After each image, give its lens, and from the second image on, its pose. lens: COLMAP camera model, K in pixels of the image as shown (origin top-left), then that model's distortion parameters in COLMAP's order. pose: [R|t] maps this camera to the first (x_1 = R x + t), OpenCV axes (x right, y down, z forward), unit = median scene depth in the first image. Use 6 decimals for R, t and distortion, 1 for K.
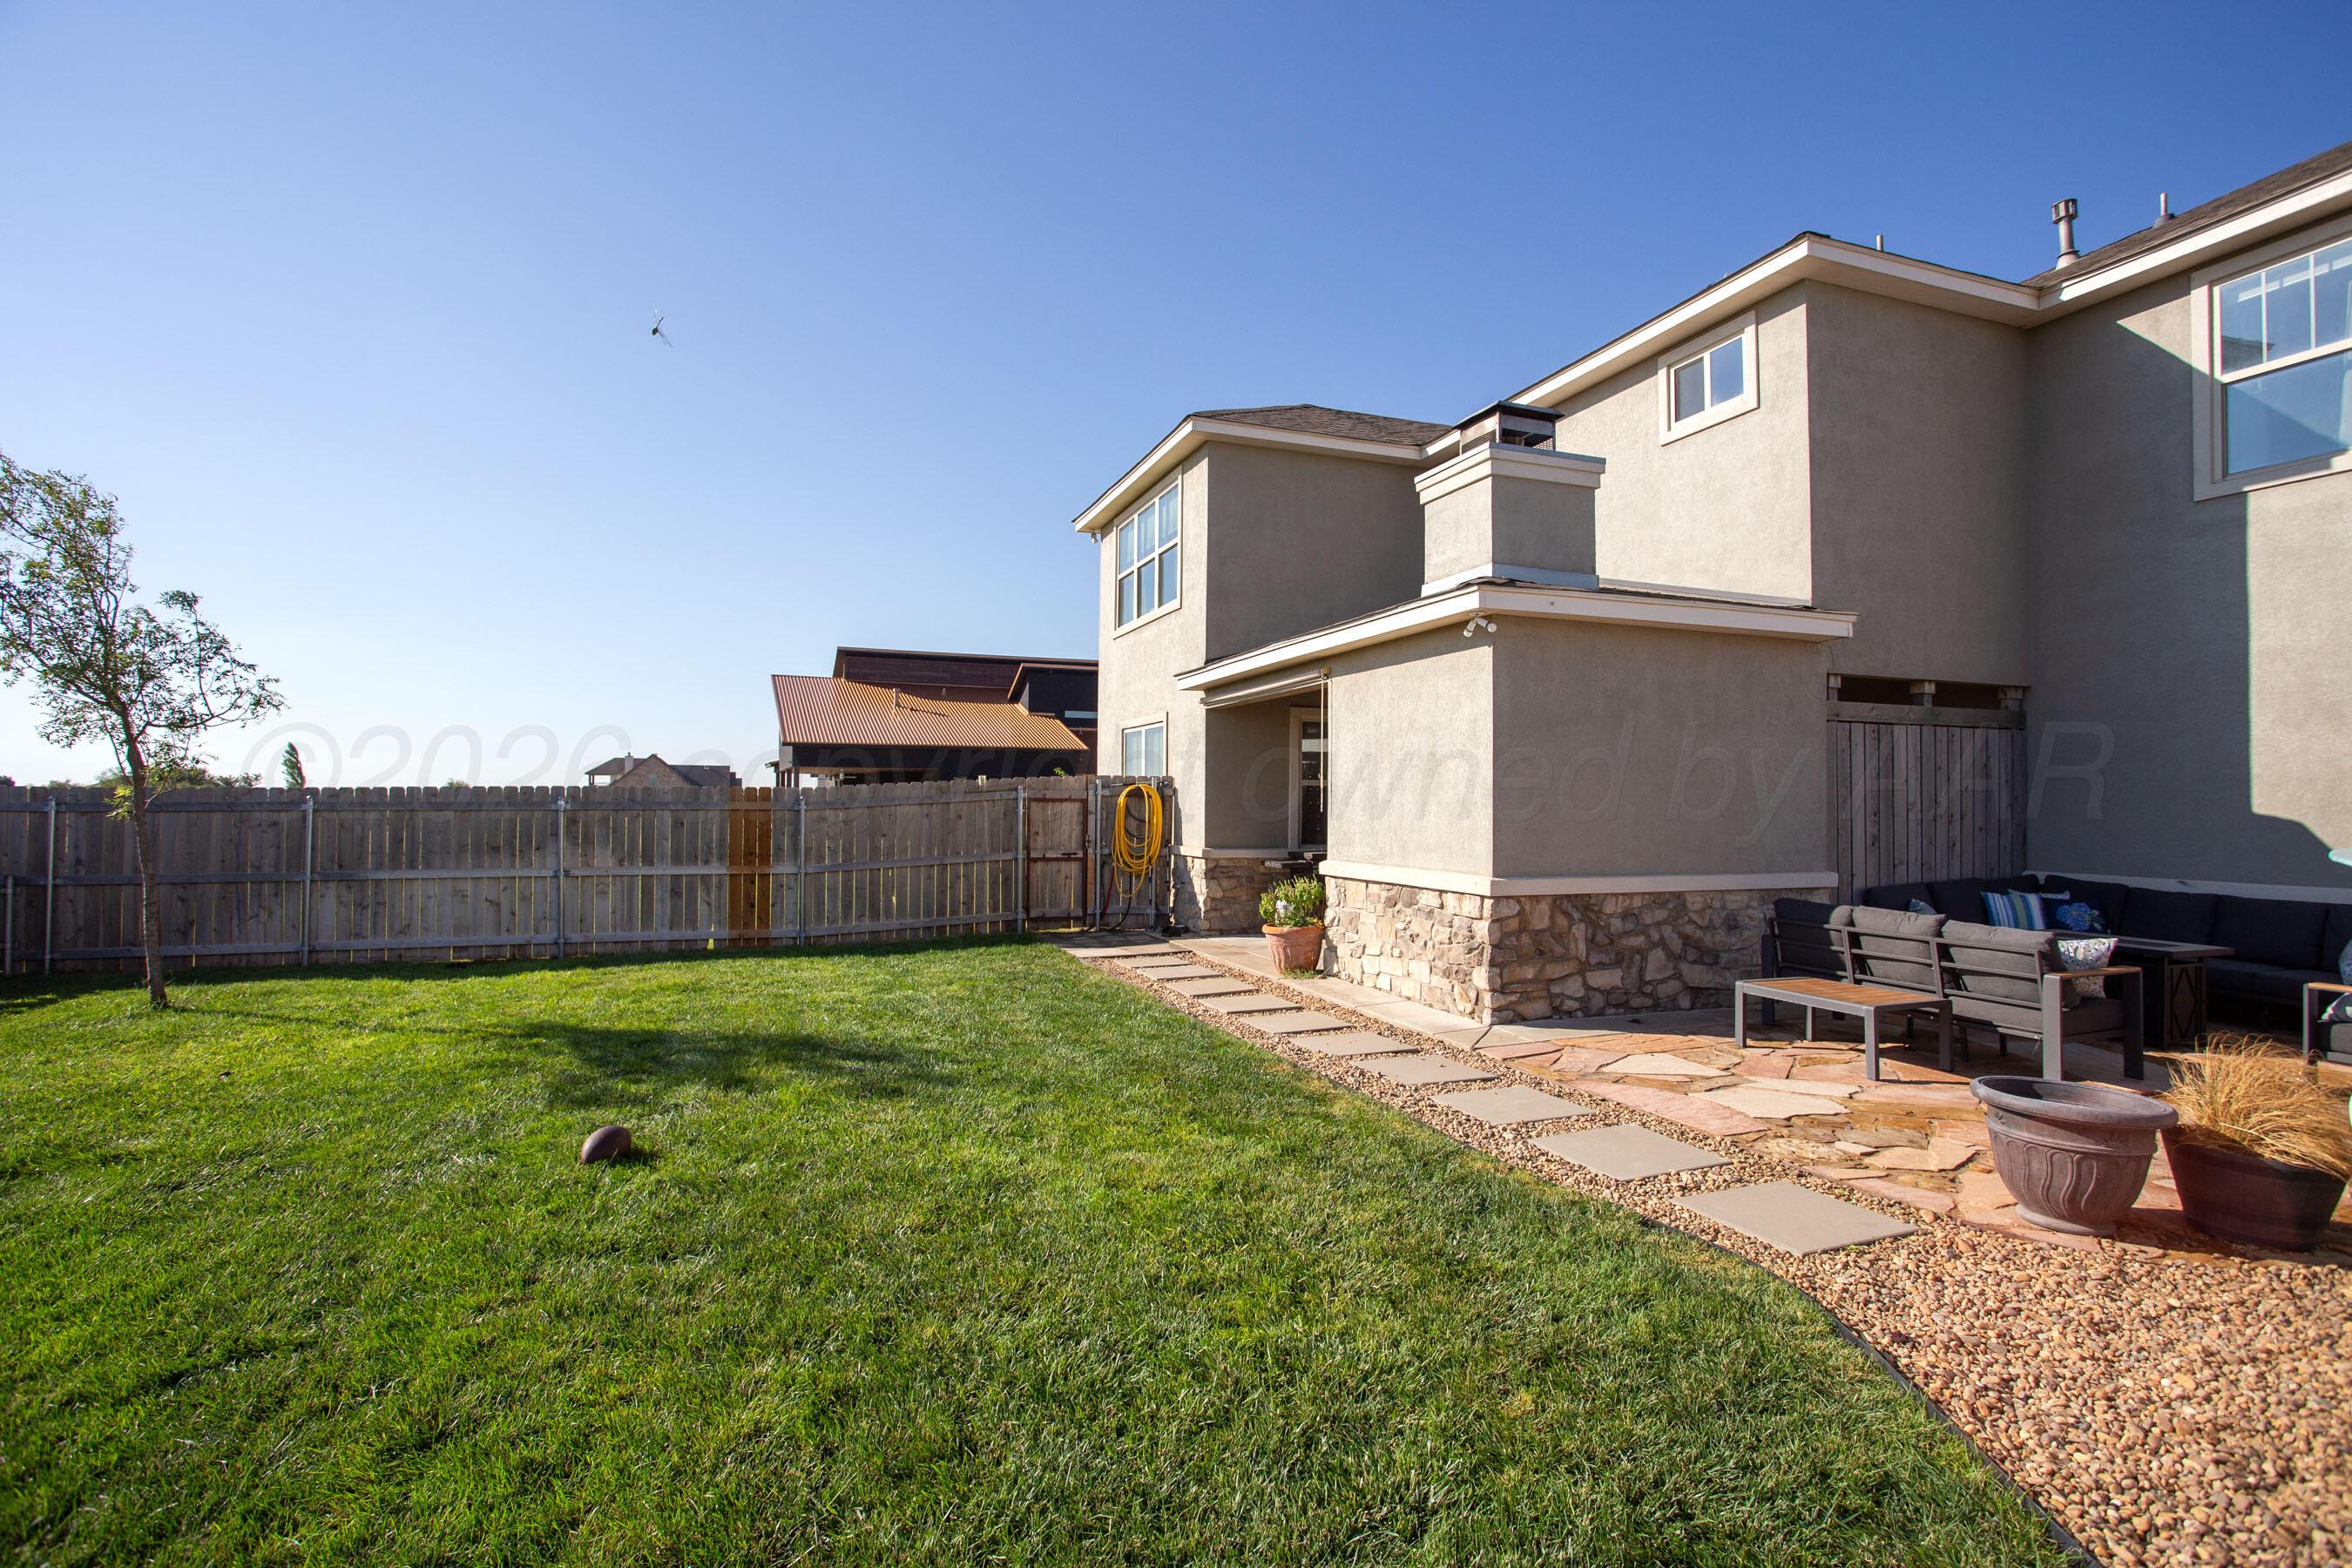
lens RADIAL K [[1190.9, 0, 1179.3], [0, 1190.9, 780.6], [0, 0, 1]] dist [-0.042544, 0.019455]
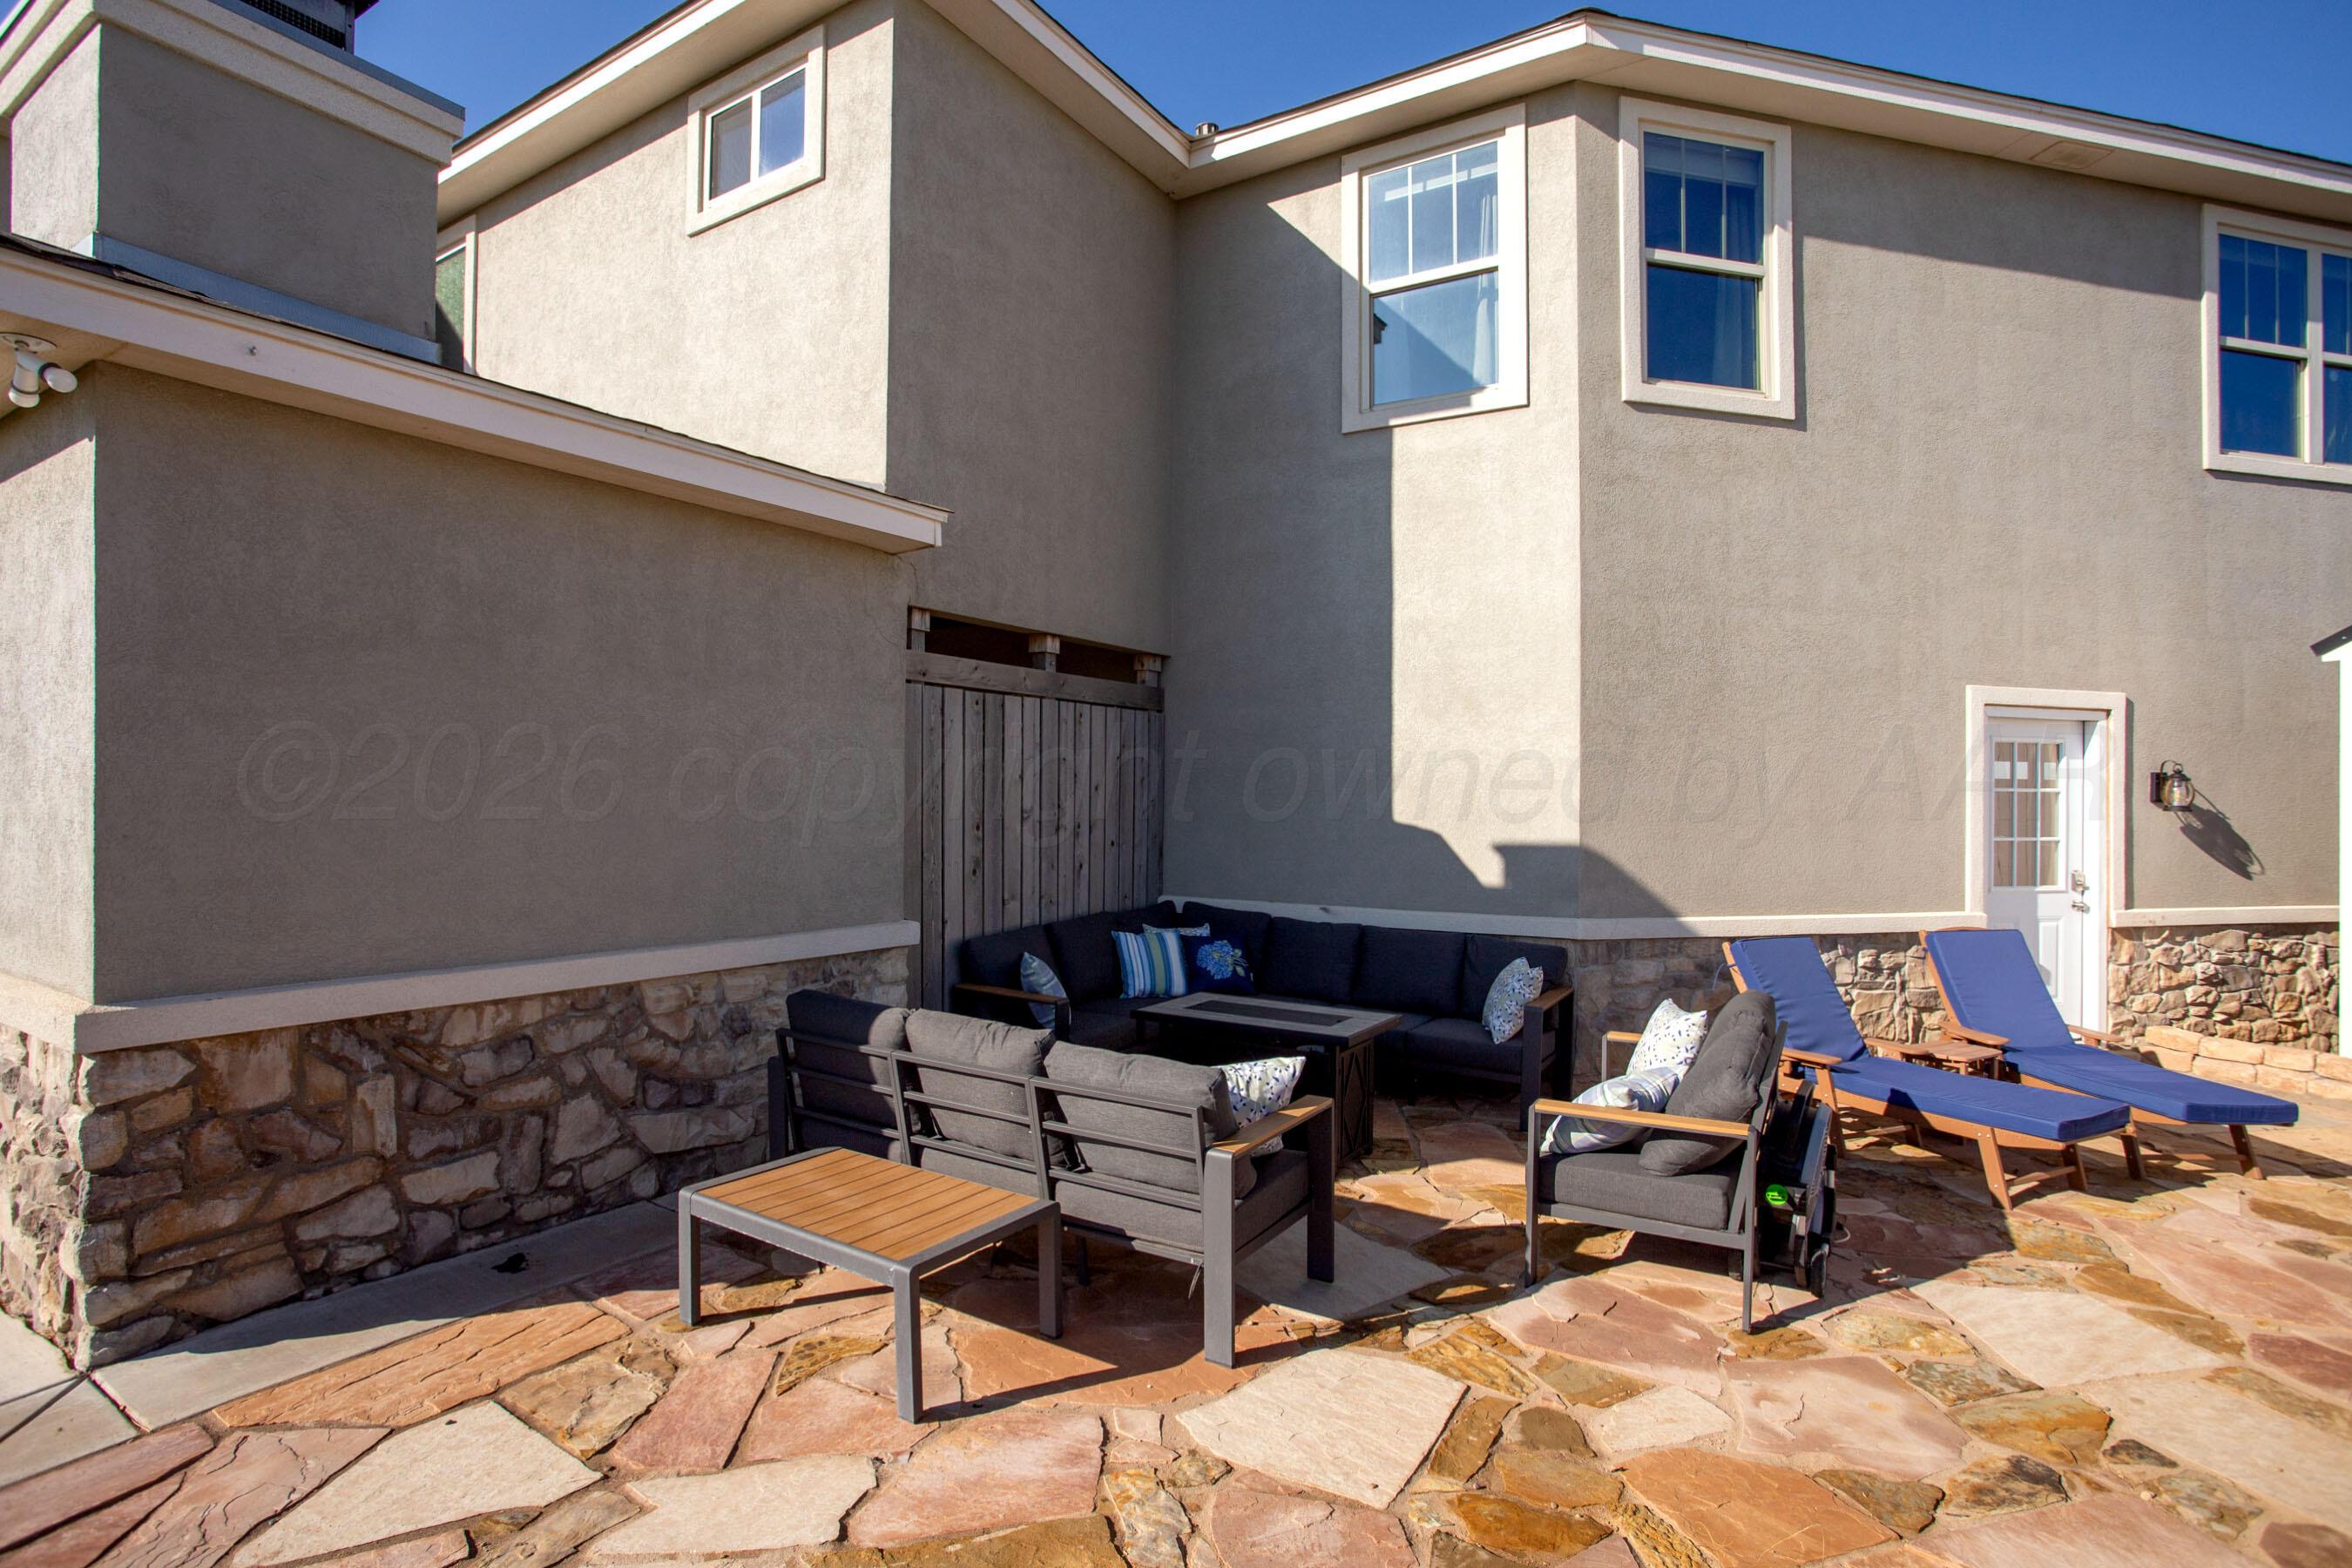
lens RADIAL K [[1190.9, 0, 1179.9], [0, 1190.9, 786.3], [0, 0, 1]] dist [-0.042544, 0.019455]
pose [[0.794291, 0.005049, 0.607516, 0.293218], [-0.012693, 0.999885, 0.008286, -0.001708], [-0.607405, -0.014293, 0.794264, 0.424495]]
